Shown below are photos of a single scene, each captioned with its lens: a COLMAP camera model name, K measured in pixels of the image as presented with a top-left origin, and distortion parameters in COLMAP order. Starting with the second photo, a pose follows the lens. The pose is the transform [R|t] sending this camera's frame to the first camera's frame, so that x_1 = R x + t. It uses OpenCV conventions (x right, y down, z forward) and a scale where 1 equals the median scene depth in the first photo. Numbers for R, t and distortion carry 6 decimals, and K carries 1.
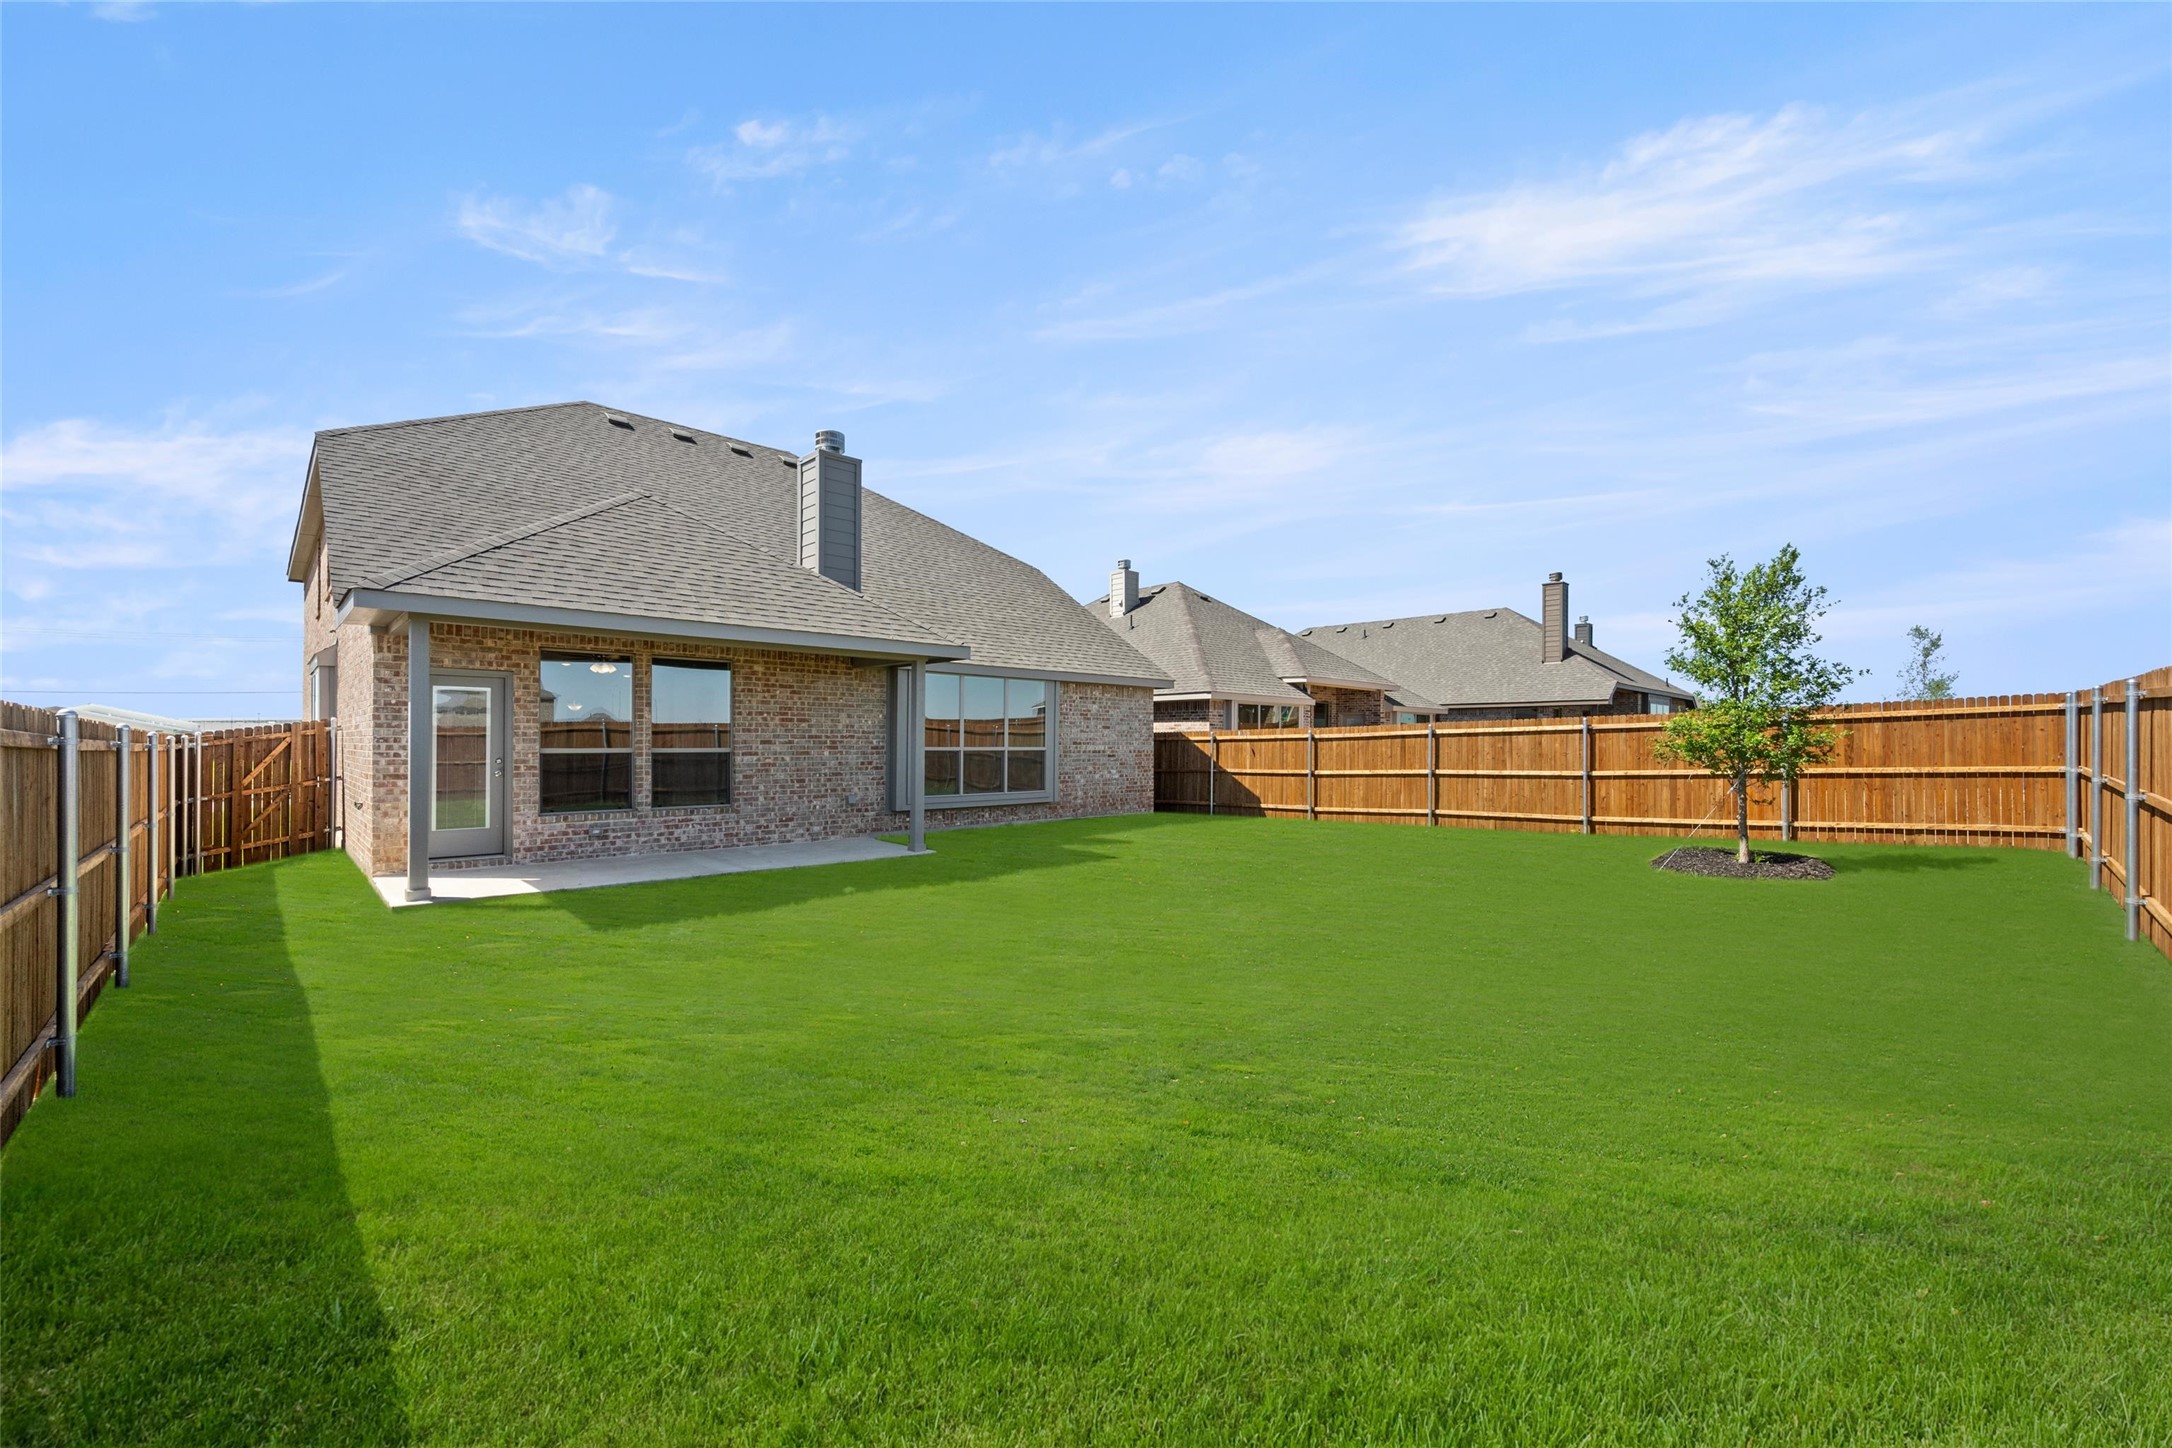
lens RADIAL K [[862.5, 0, 1093.9], [0, 862.5, 743.2], [0, 0, 1]] dist [0.000634, -0.000004]
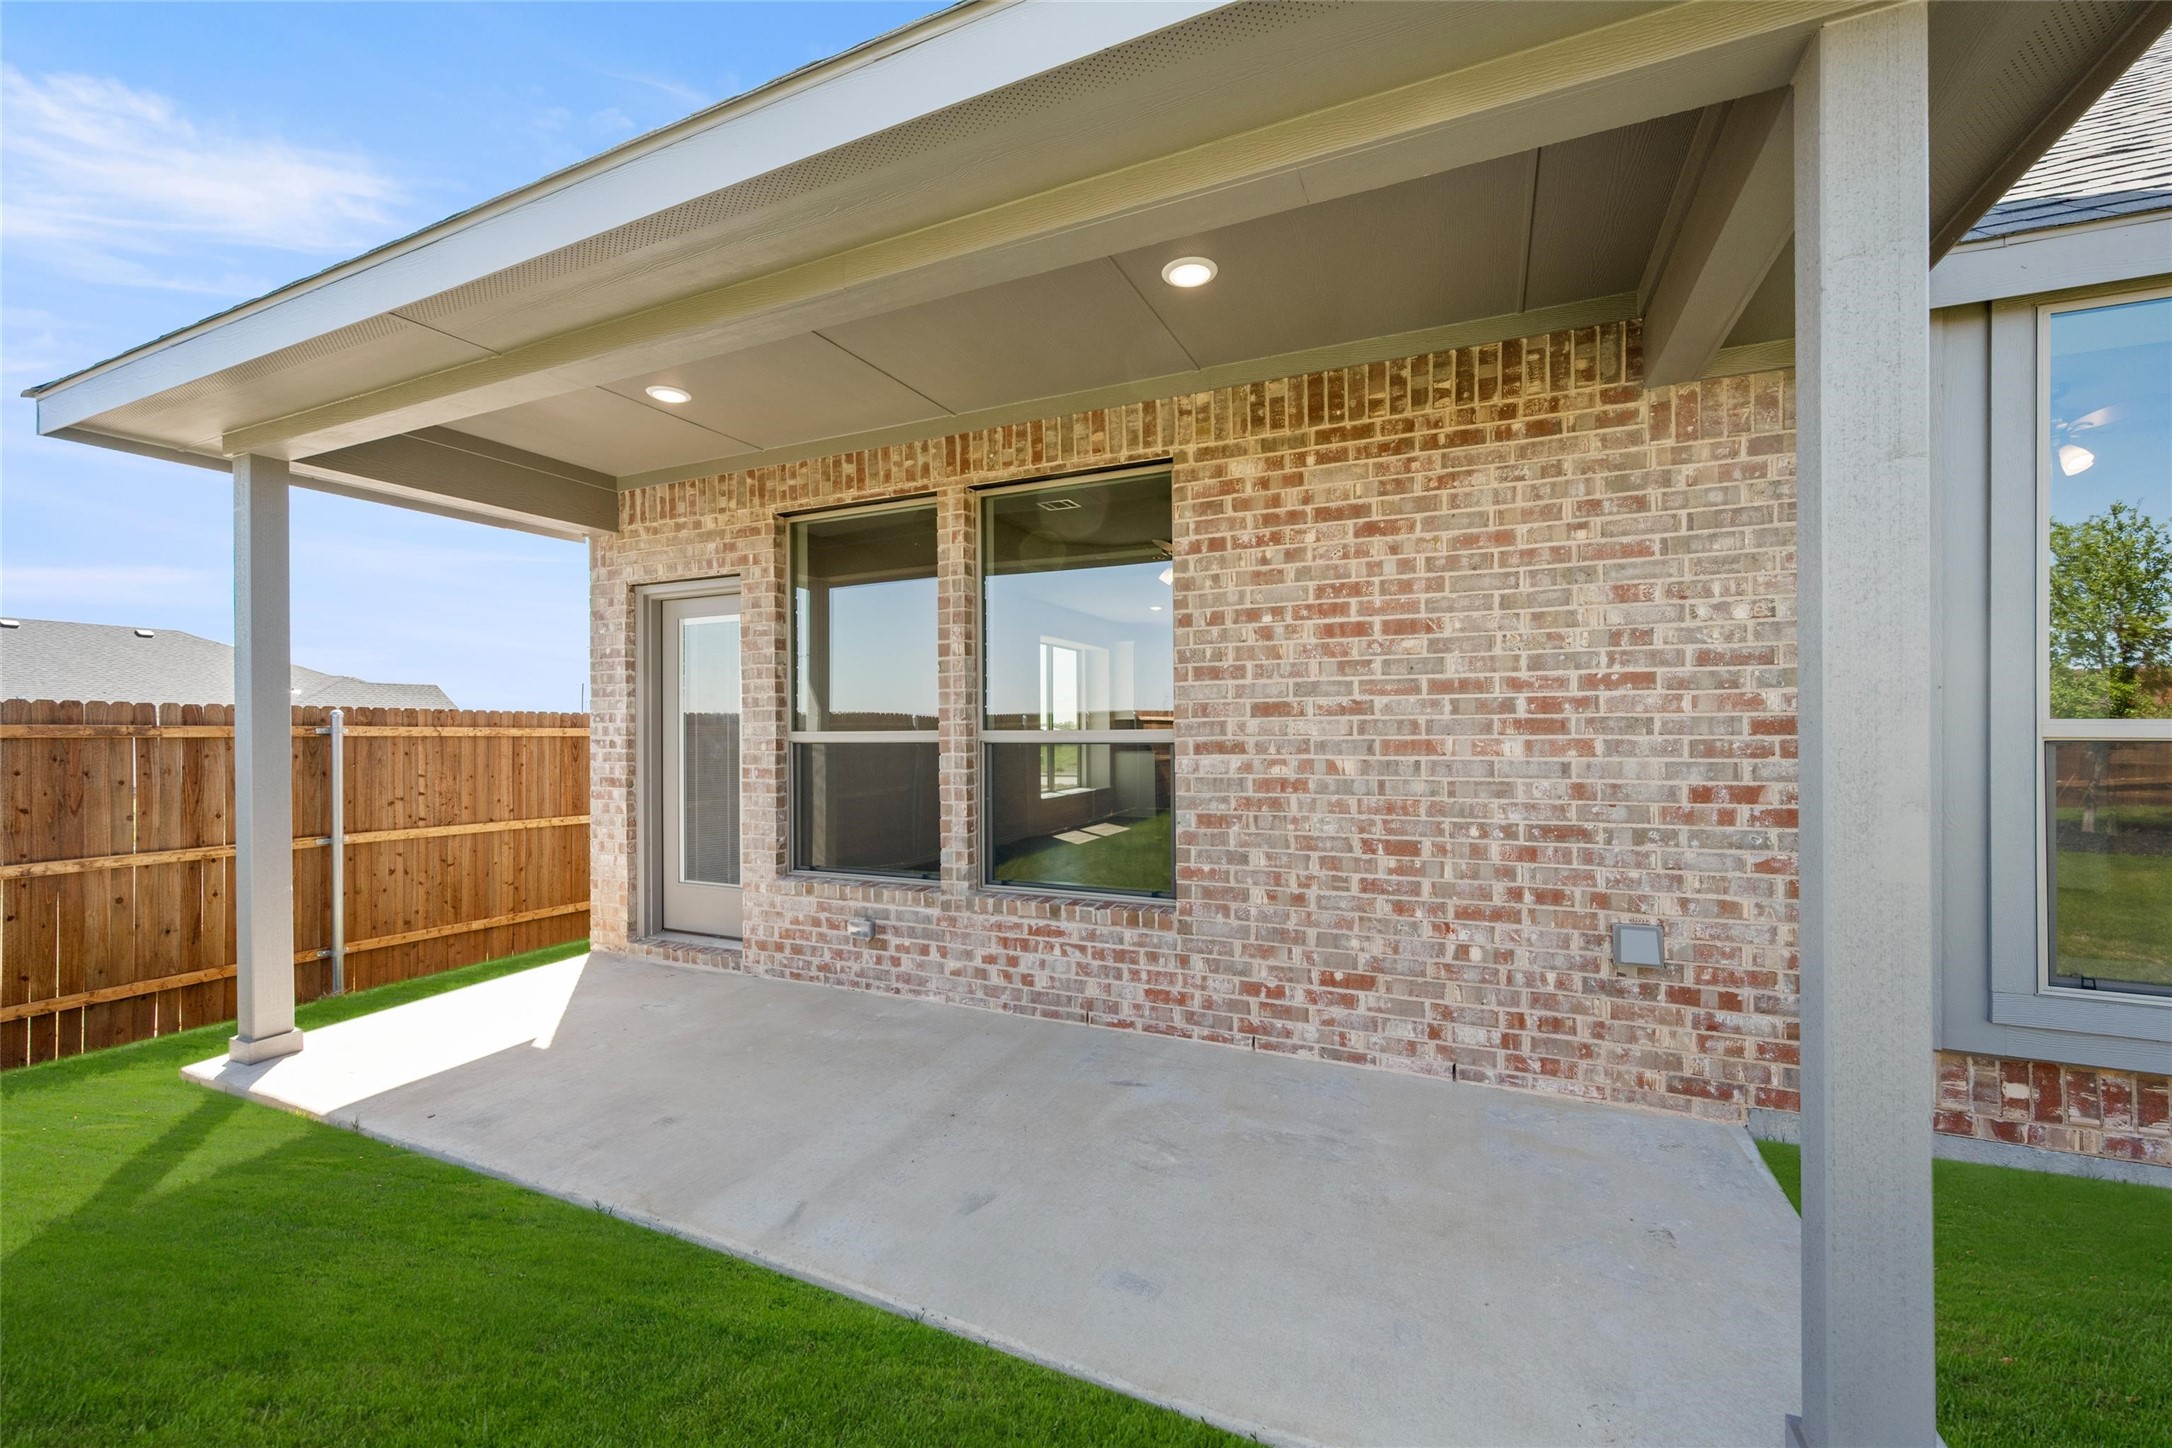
lens RADIAL K [[864.0, 0, 1086.0], [0, 864.0, 724.0], [0, 0, 1]] dist [0.000246, -0.000032]
pose [[0.361137, -0.010199, -0.932457, -0.112517], [0.008187, 0.999936, -0.007767, 0.005156], [0.932477, -0.004829, 0.361197, 0.760002]]
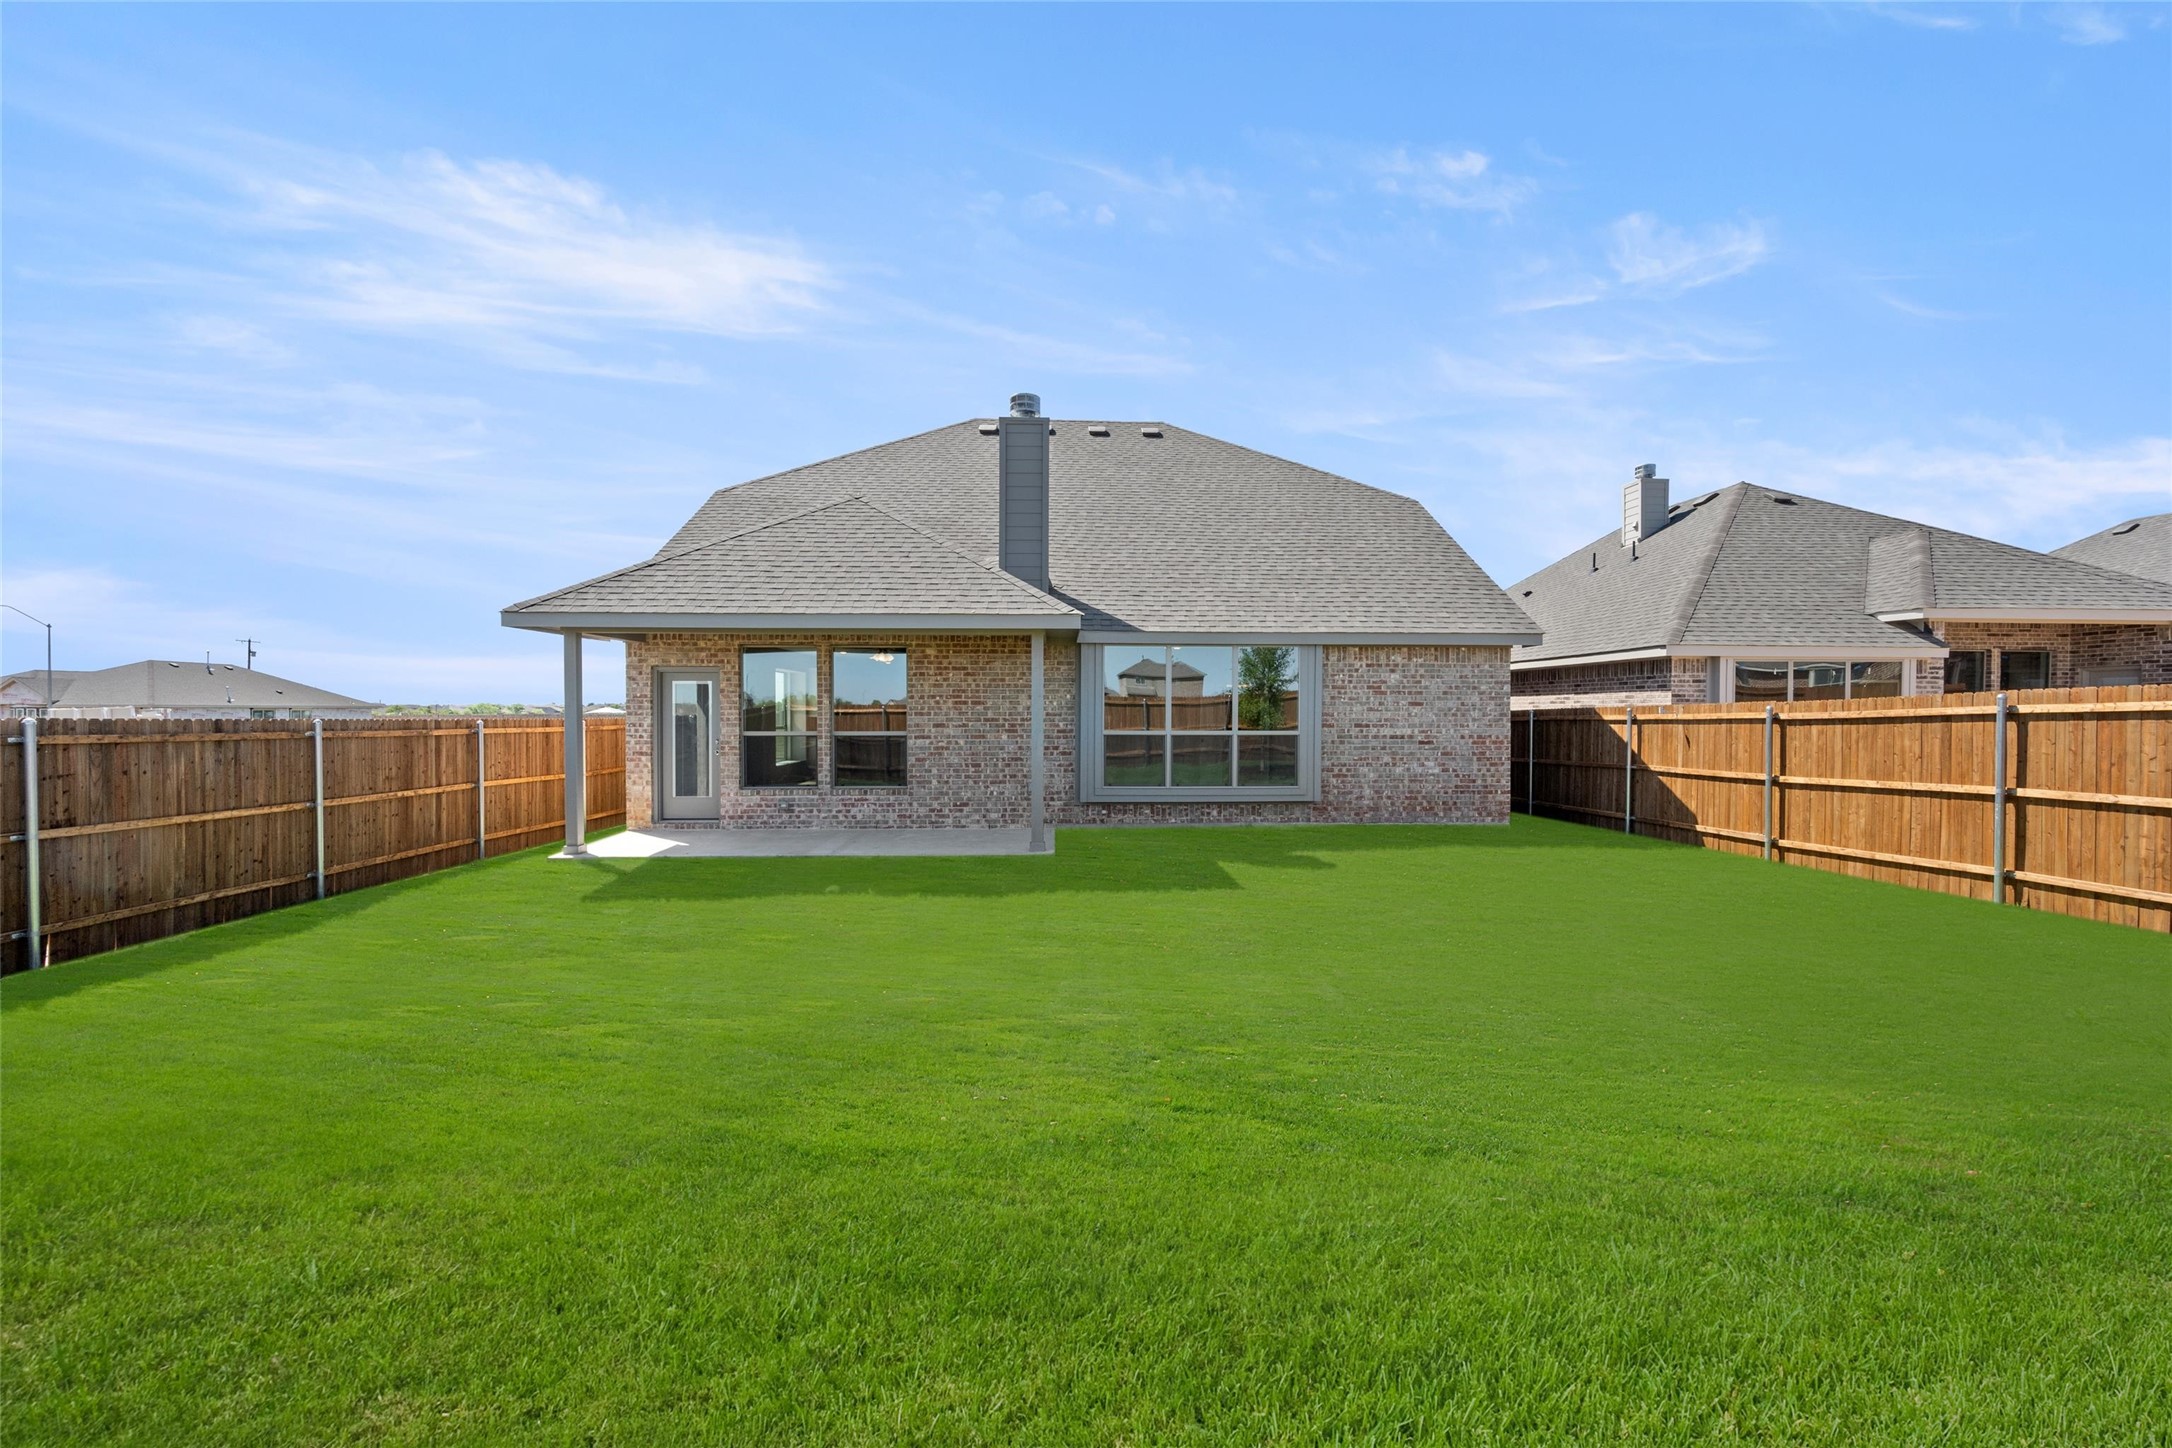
lens RADIAL K [[864.0, 0, 1086.0], [0, 864.0, 724.0], [0, 0, 1]] dist [0.000246, -0.000032]
pose [[0.749635, 0.006342, -0.661821, 0.371614], [0.001562, 0.999934, 0.011351, -0.012847], [0.661849, -0.009543, 0.749576, 0.334136]]
